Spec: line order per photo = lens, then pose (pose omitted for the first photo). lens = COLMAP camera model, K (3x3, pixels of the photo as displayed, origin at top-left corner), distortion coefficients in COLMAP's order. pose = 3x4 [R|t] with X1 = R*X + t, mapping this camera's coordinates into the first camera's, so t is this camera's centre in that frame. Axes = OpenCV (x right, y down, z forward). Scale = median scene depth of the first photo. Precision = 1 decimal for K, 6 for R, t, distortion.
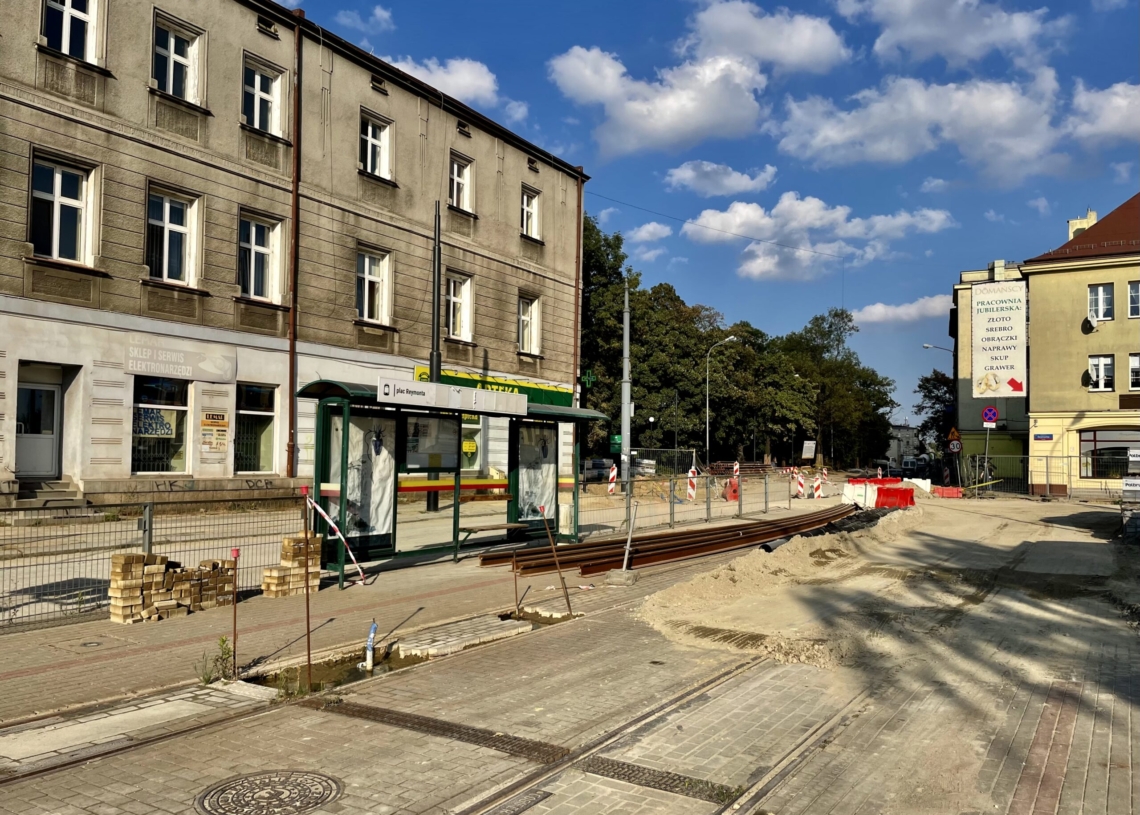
lens RADIAL K [[873.5, 0, 567.1], [0, 873.5, 429.5], [0, 0, 1]] dist [0.106237, -0.131545]
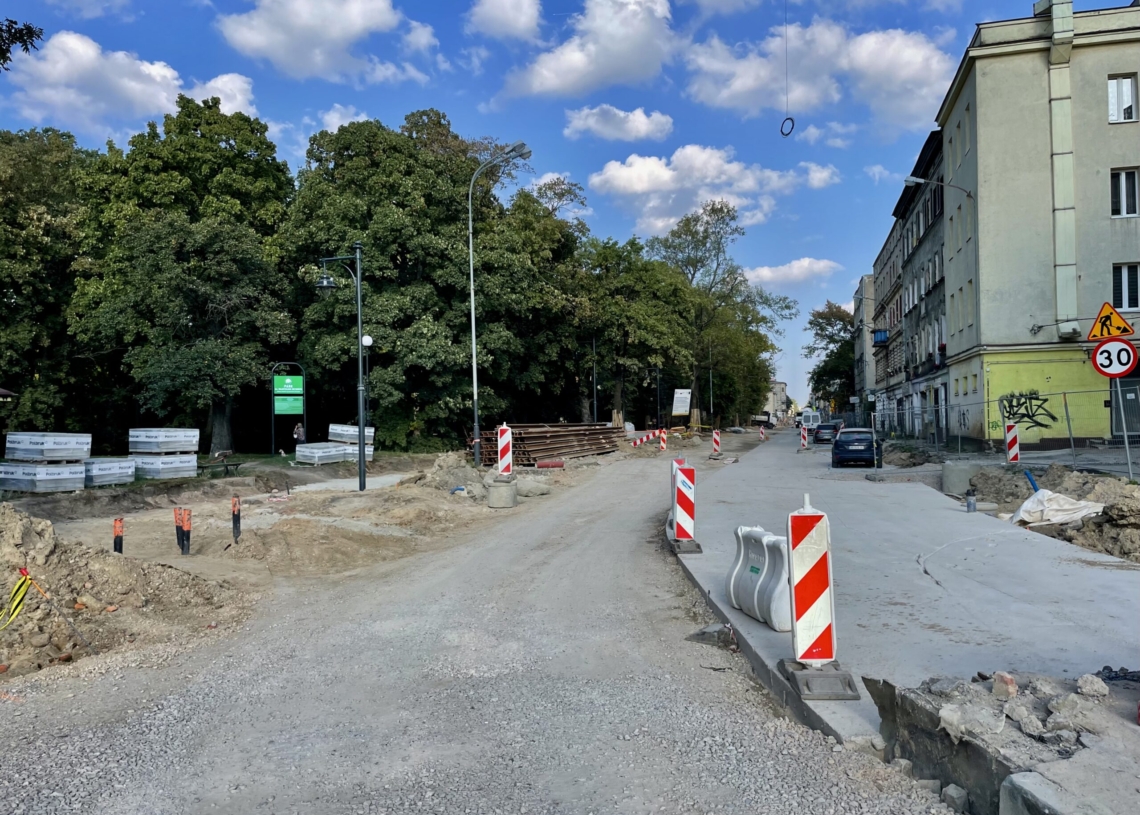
lens RADIAL K [[873.5, 0, 567.1], [0, 873.5, 429.5], [0, 0, 1]] dist [0.106237, -0.131545]
pose [[0.989006, -0.033321, 0.144075, 0.112707], [0.027634, 0.998765, 0.041296, 0.016692], [-0.145273, -0.036861, 0.988705, 0.435272]]
